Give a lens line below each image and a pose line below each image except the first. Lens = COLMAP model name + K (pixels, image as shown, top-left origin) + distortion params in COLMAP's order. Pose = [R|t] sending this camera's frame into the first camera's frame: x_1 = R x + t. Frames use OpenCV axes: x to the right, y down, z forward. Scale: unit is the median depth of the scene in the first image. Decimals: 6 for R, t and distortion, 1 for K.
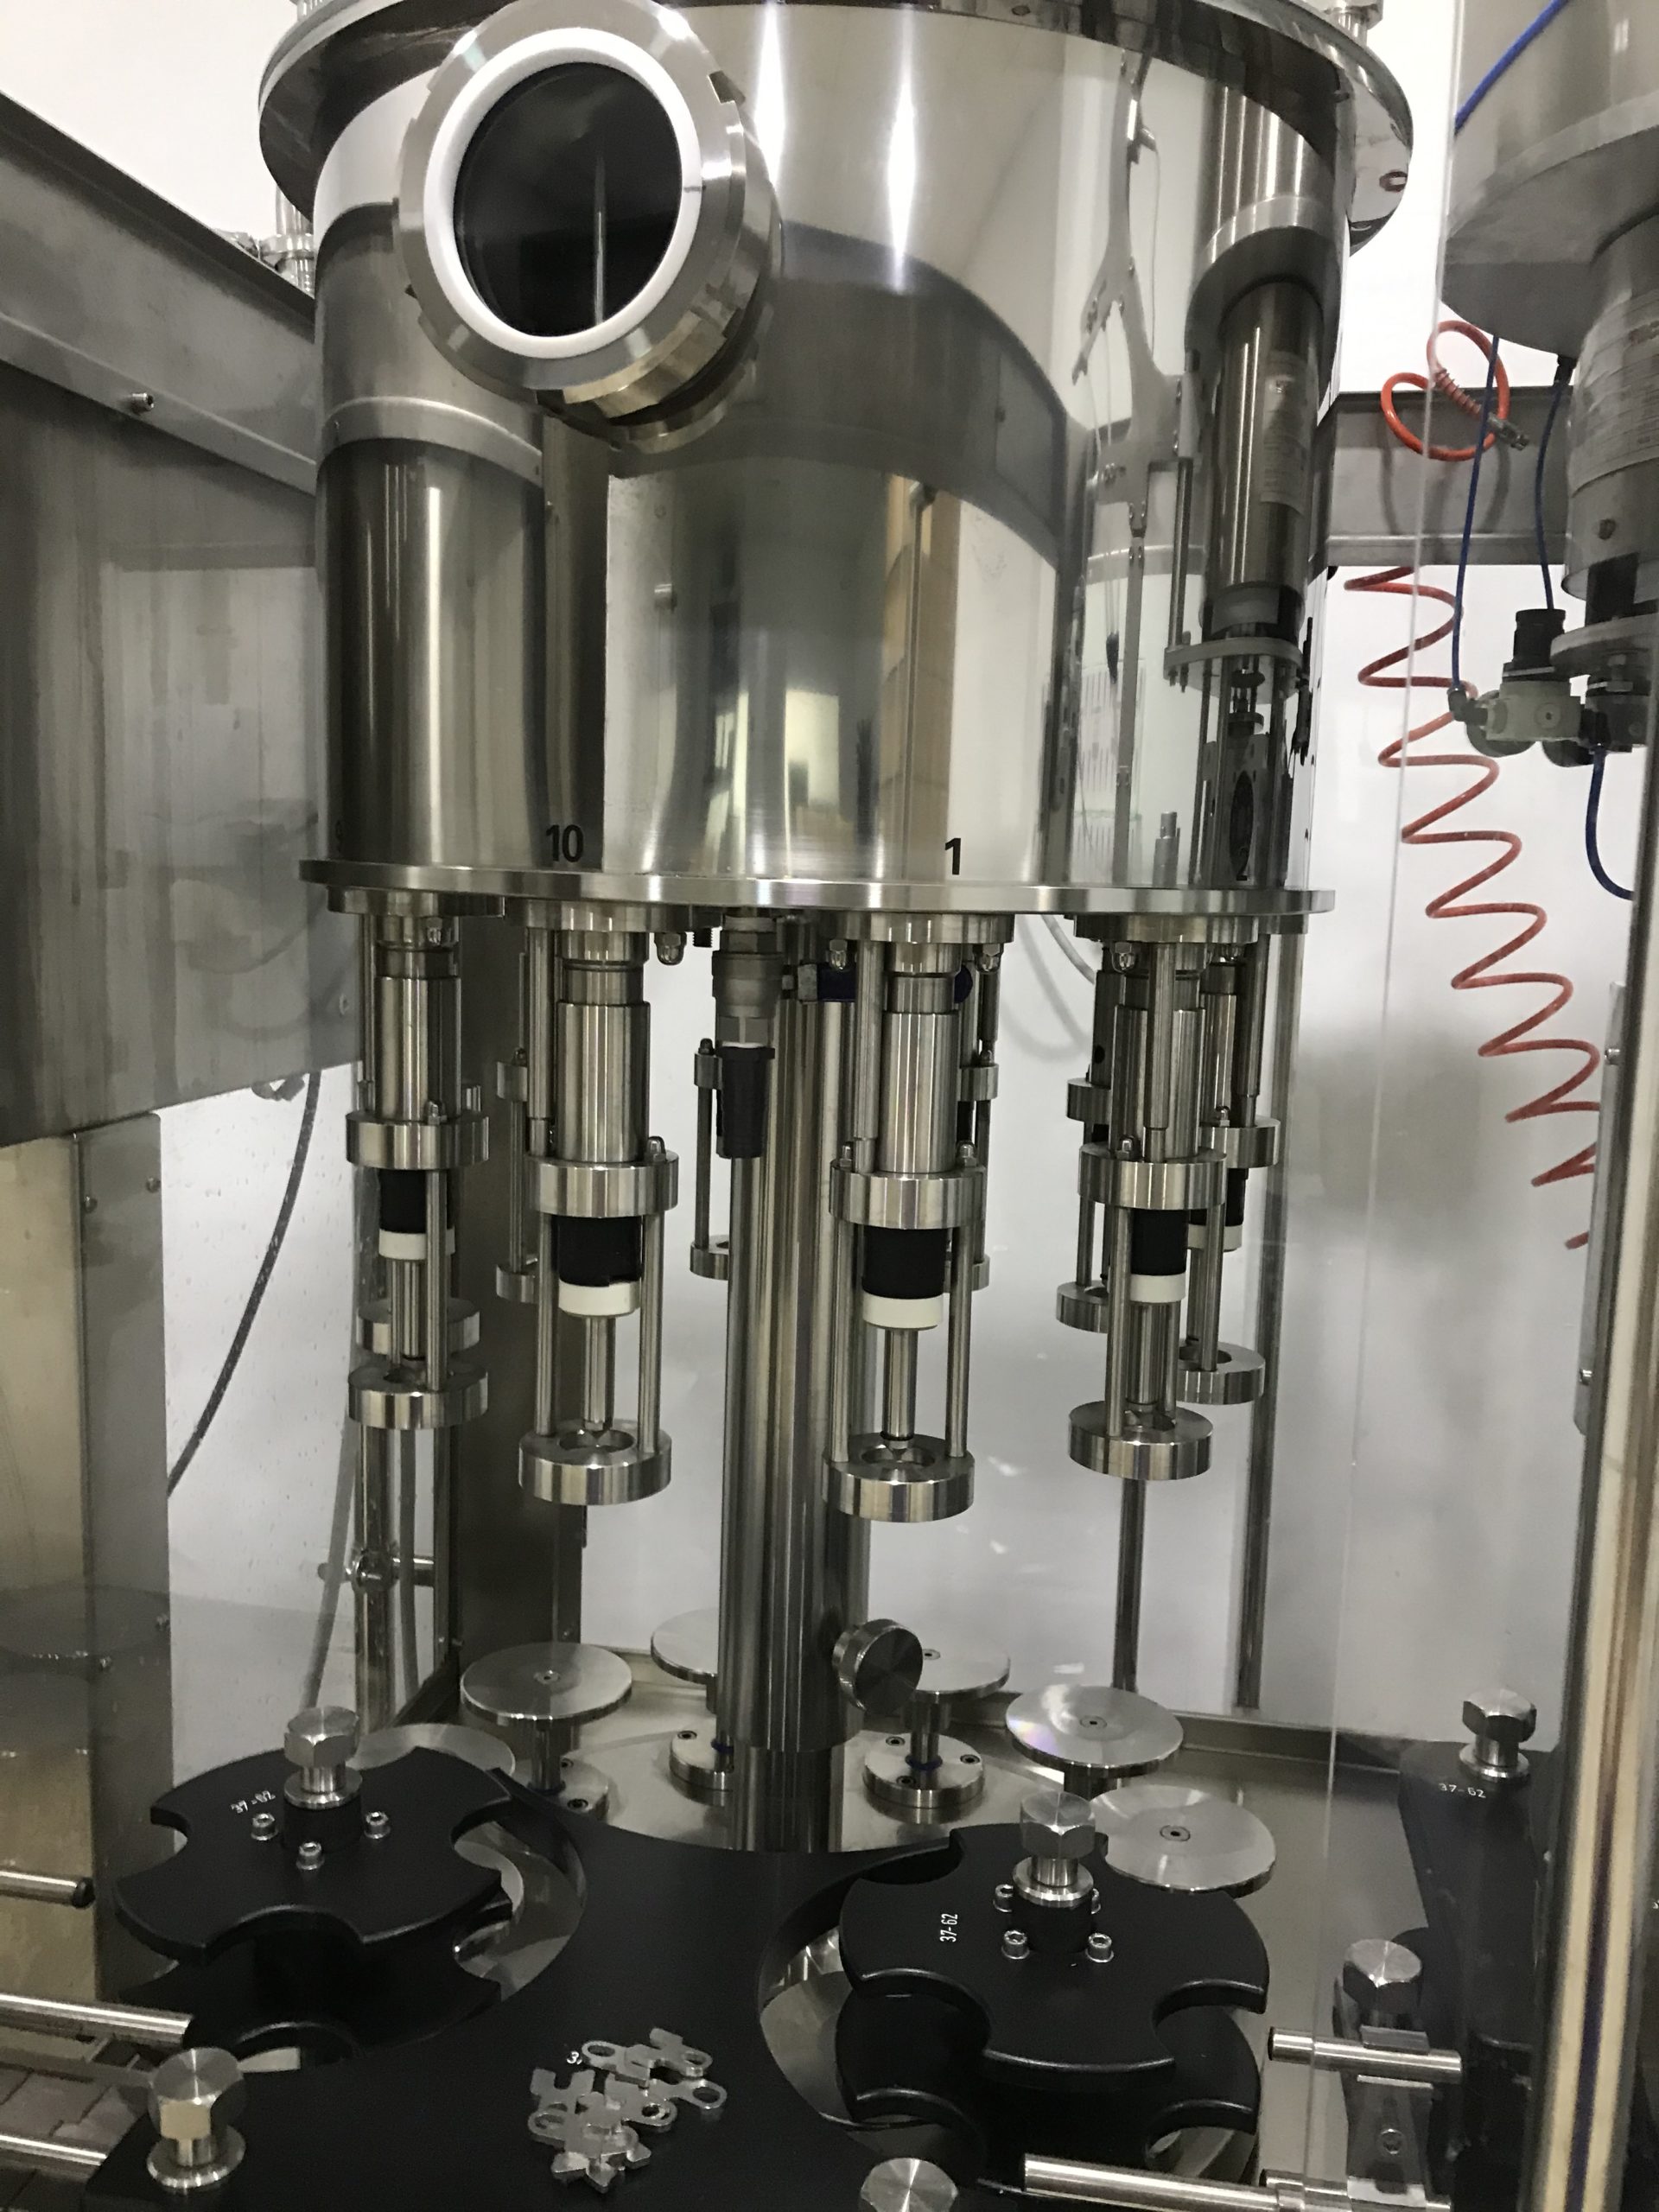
lens RADIAL K [[1839.3, 0, 841.0], [0, 1839.3, 1114.8], [0, 0, 1]] dist [0.039347, -0.056837]
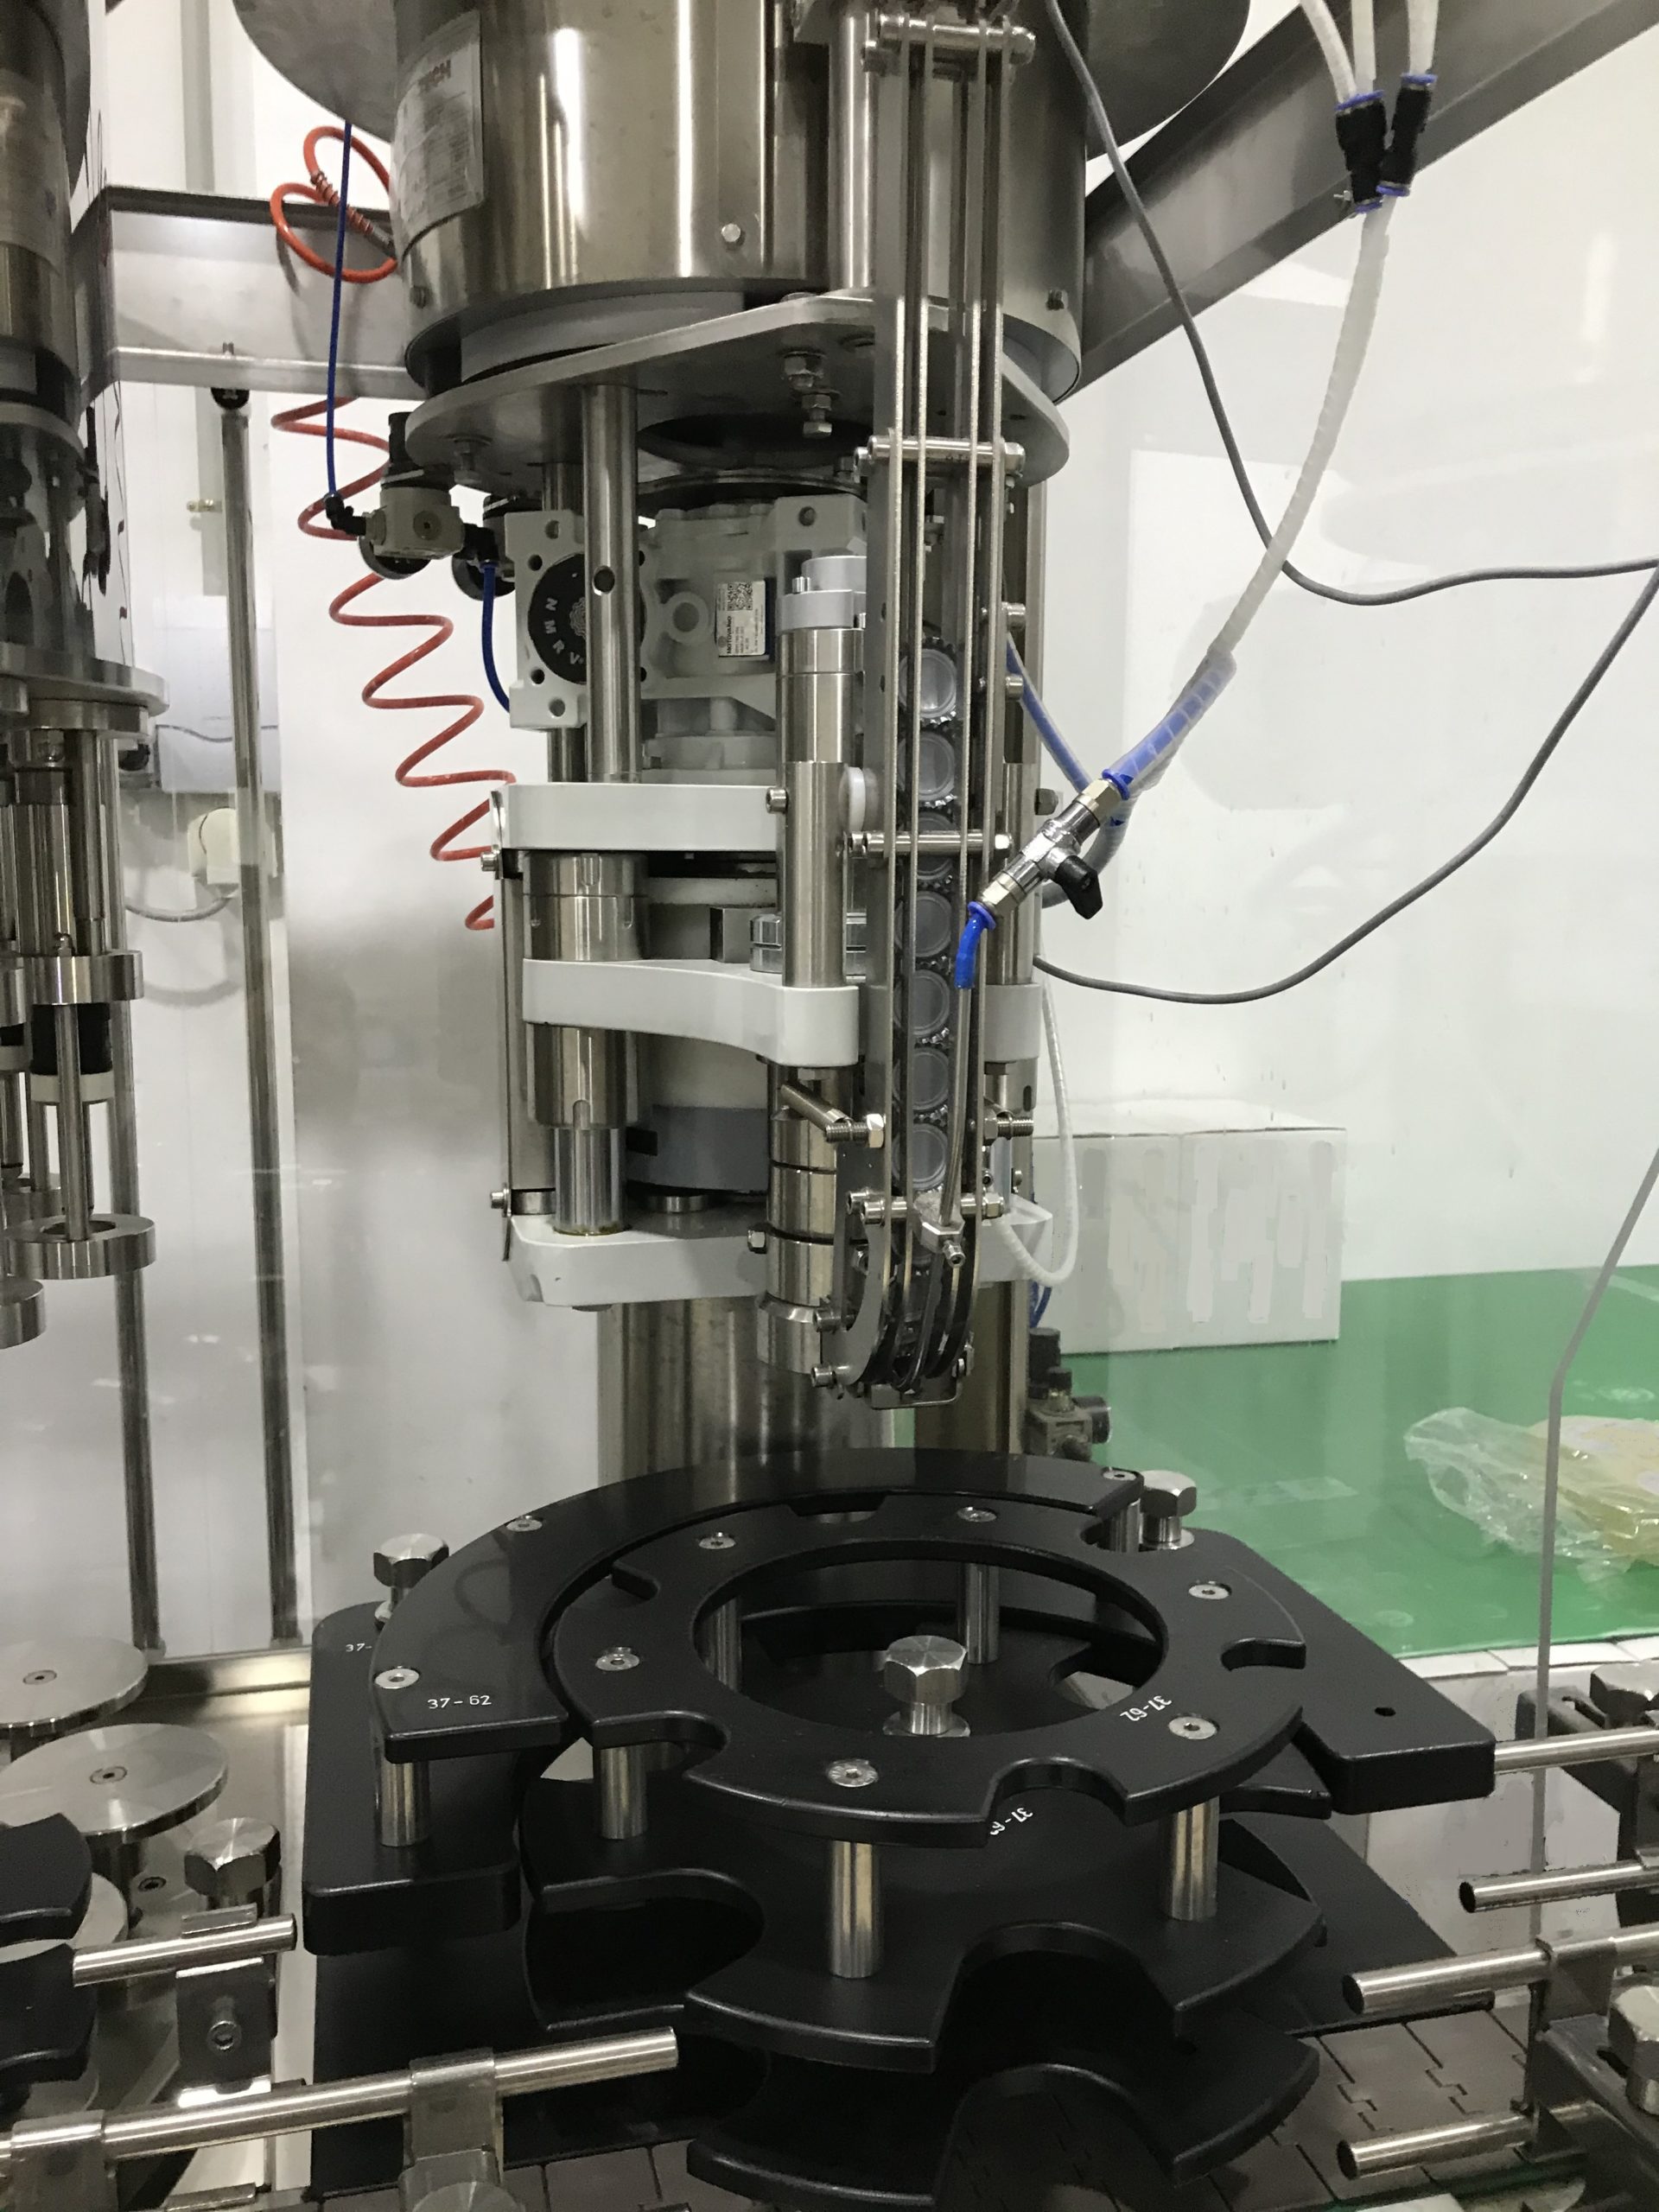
lens RADIAL K [[1839.3, 0, 824.1], [0, 1839.3, 1114.1], [0, 0, 1]] dist [0.039347, -0.056837]
pose [[0.912841, -0.079032, 0.400593, 0.191538], [0.077728, 0.996783, 0.019532, 0.098240], [-0.400848, 0.013308, 0.916048, 0.058939]]
